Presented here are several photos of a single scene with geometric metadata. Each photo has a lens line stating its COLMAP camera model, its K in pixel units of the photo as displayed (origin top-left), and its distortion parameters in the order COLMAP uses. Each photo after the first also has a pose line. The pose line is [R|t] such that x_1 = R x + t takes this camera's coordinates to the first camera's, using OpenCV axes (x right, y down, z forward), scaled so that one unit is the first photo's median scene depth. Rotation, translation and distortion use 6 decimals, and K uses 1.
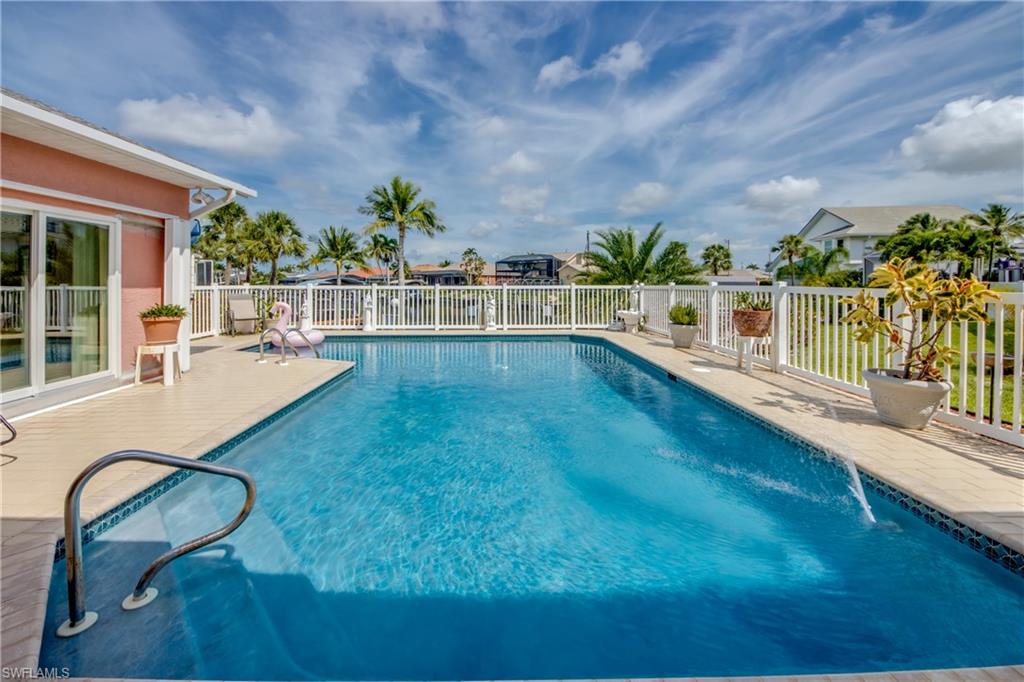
lens RADIAL K [[389.6, 0, 503.5], [0, 389.6, 285.4], [0, 0, 1]] dist [0.002322, -0.010382]
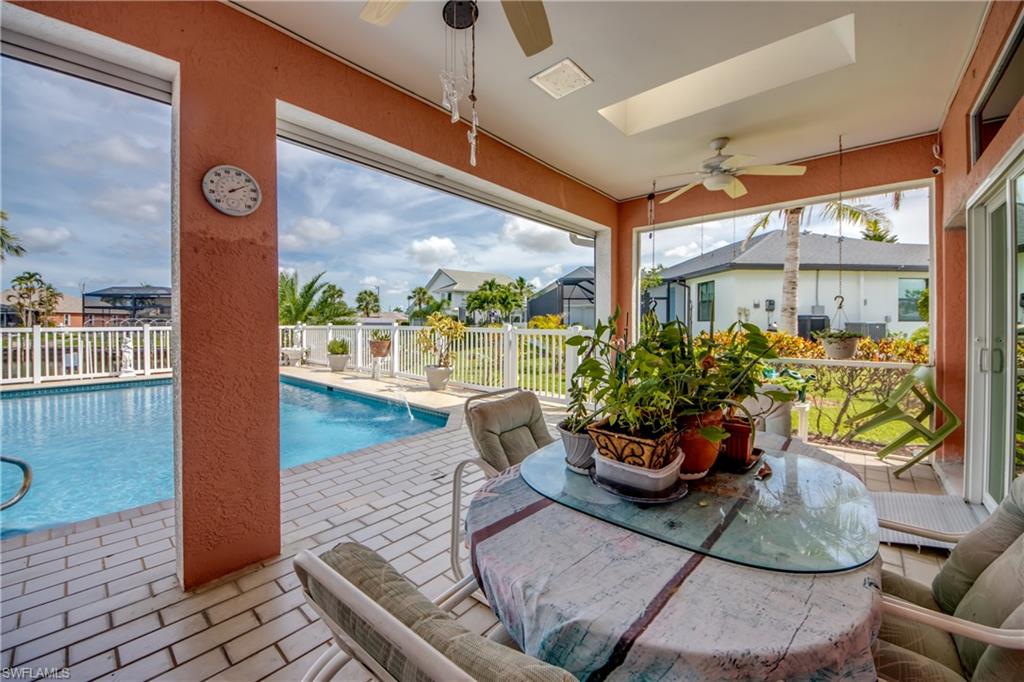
lens RADIAL K [[398.7, 0, 514.1], [0, 398.7, 322.2], [0, 0, 1]] dist [0.001161, -0.003996]
pose [[0.667632, 0.000664, 0.744491, -0.094165], [0.005655, 0.999966, -0.005963, 0.000371], [-0.744470, 0.008191, 0.667606, -0.221087]]
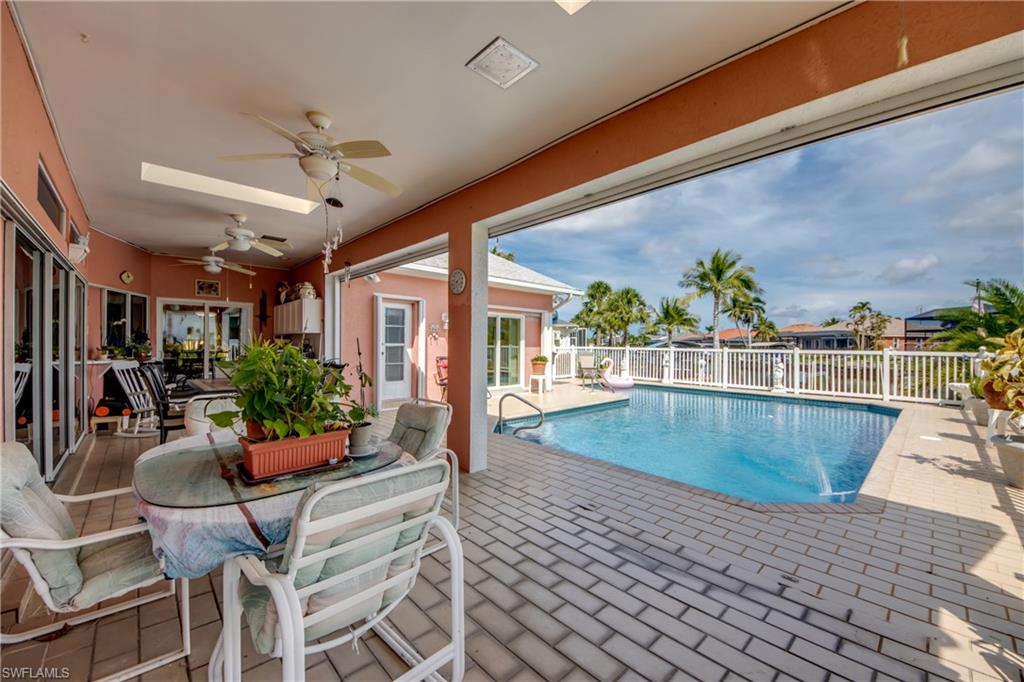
lens RADIAL K [[411.1, 0, 501.3], [0, 411.1, 333.1], [0, 0, 1]] dist [0.017067, -0.018607]
pose [[0.626995, -0.013338, -0.778909, 0.284774], [-0.013550, 0.999515, -0.028022, -0.001844], [0.778905, 0.028124, 0.626511, -0.214932]]
